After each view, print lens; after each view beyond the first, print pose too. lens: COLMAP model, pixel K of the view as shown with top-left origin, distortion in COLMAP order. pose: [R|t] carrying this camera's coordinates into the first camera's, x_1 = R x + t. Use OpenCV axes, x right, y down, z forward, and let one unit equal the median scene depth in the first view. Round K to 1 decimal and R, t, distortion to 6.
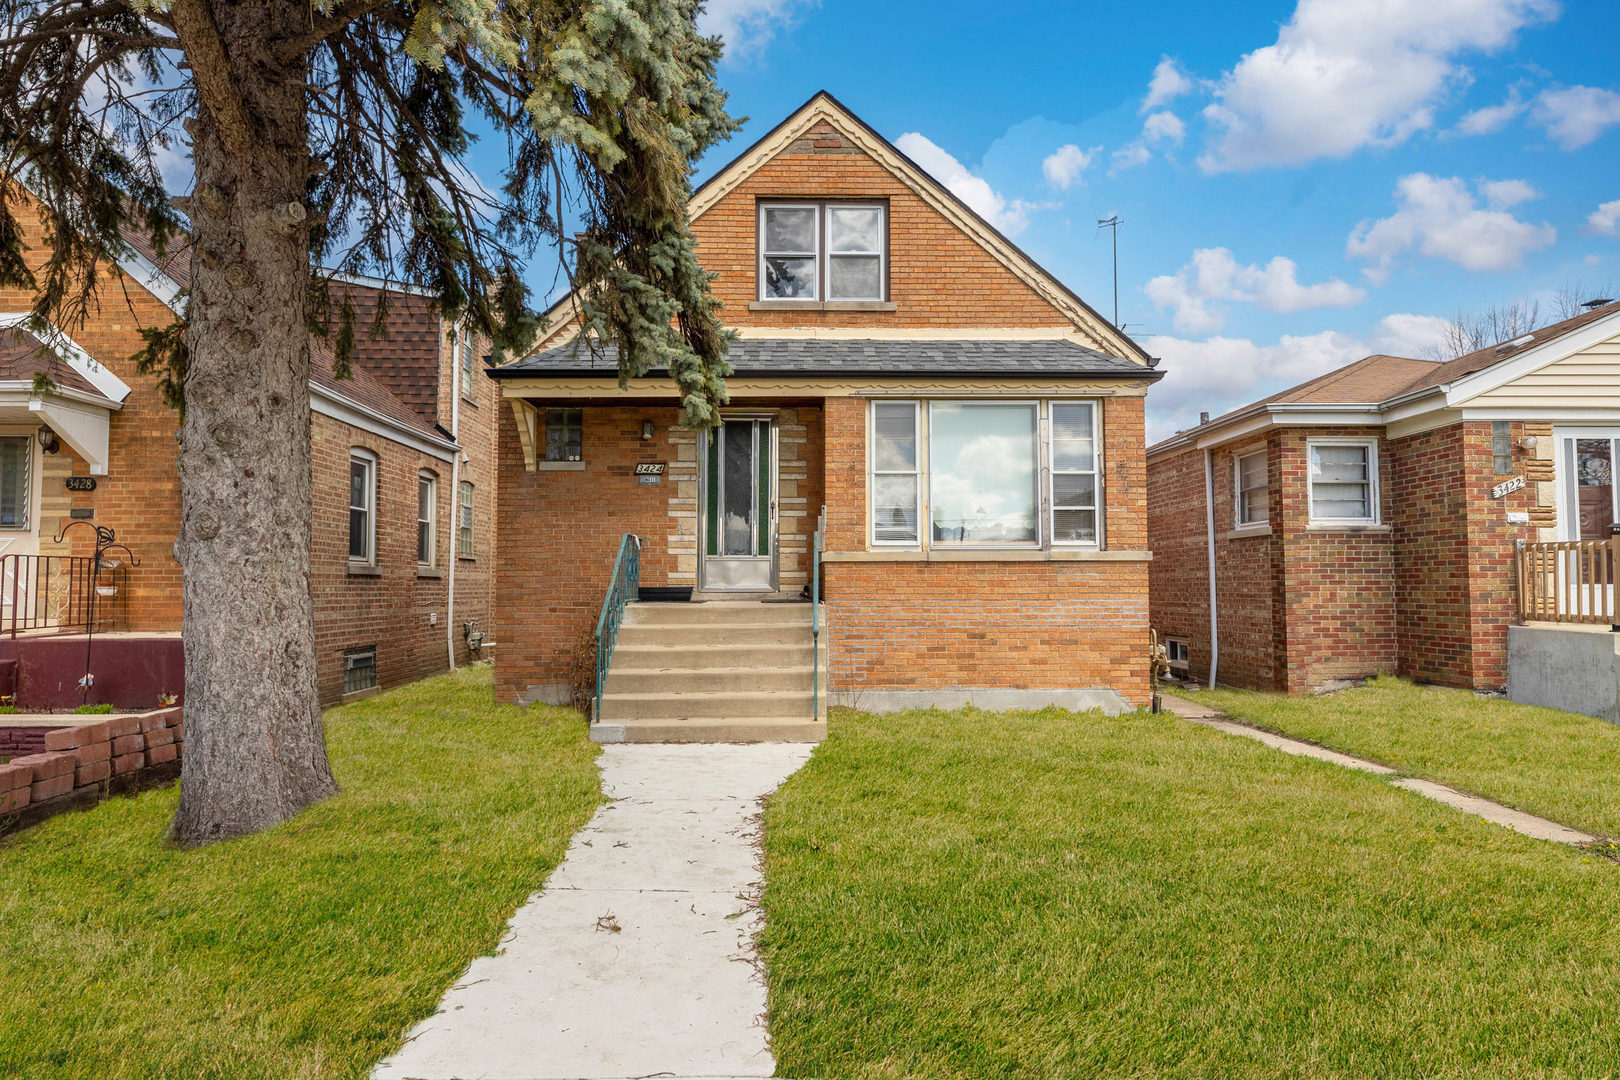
lens RADIAL K [[904.5, 0, 810.8], [0, 904.5, 549.3], [0, 0, 1]] dist [0.000578, 0.000332]
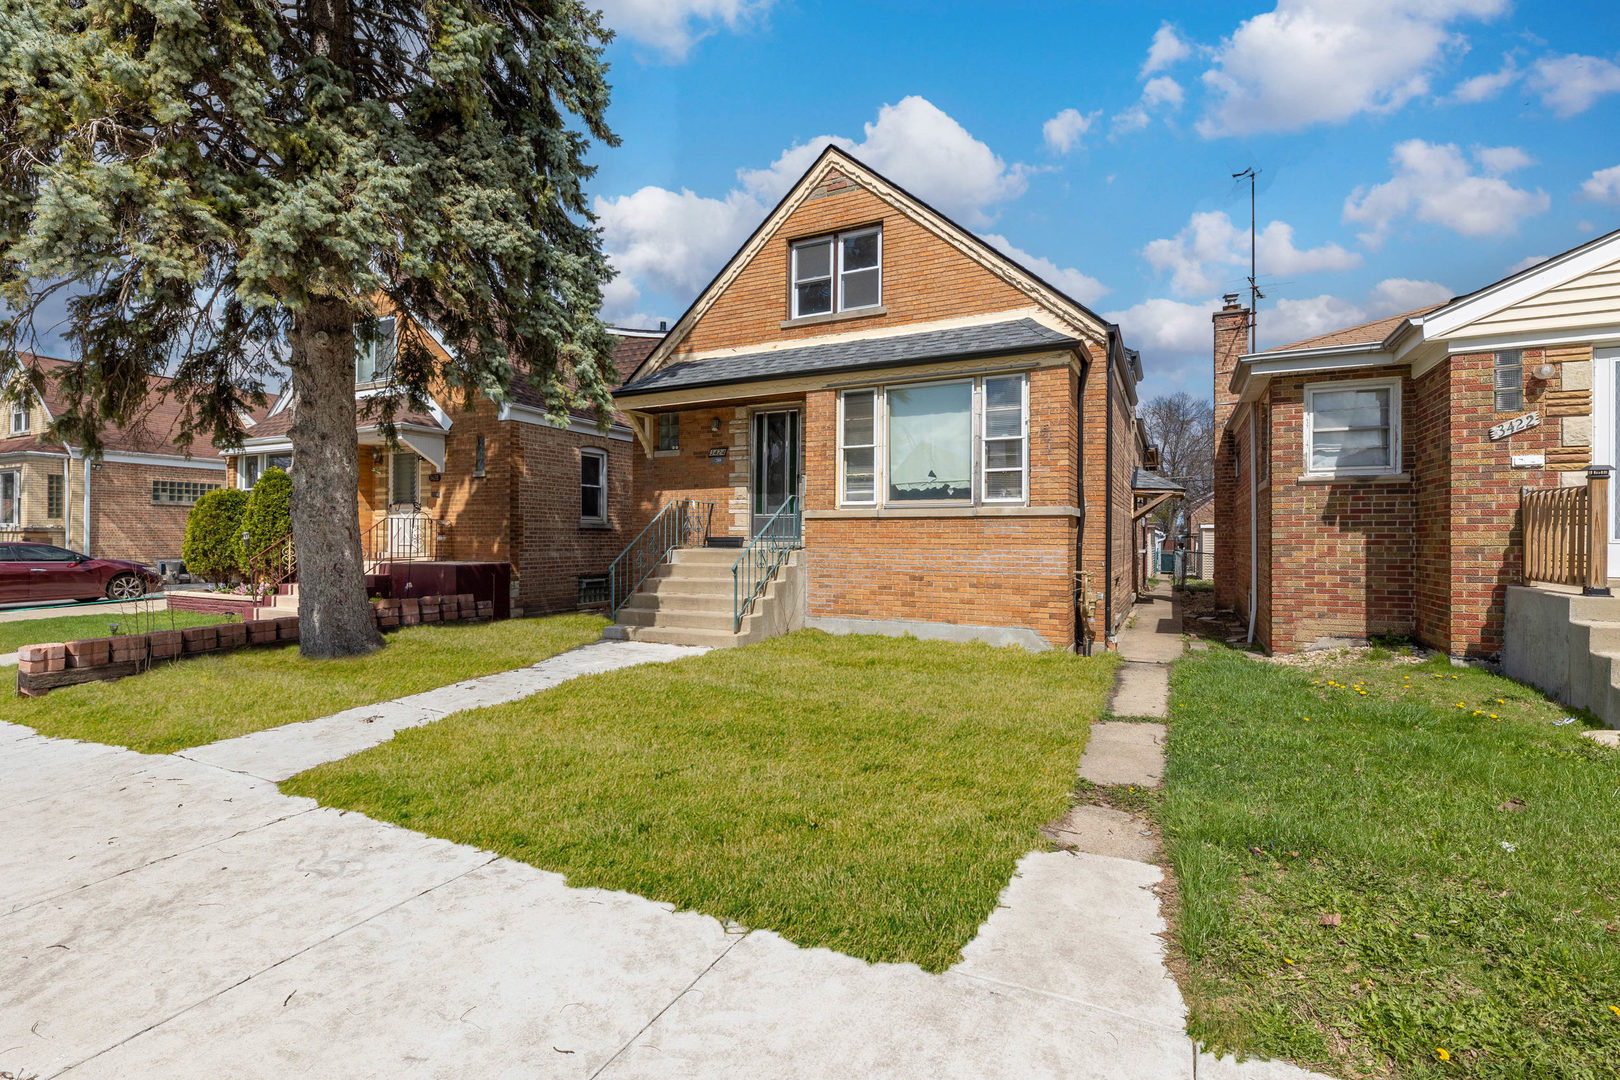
lens RADIAL K [[751.5, 0, 810.0], [0, 751.5, 540.0], [0, 0, 1]] dist [-0.001908, -0.000241]
pose [[0.878851, 0.006497, -0.477053, 0.521537], [0.013973, 0.999128, 0.039349, 0.002550], [0.476892, -0.041248, 0.877993, 0.045051]]
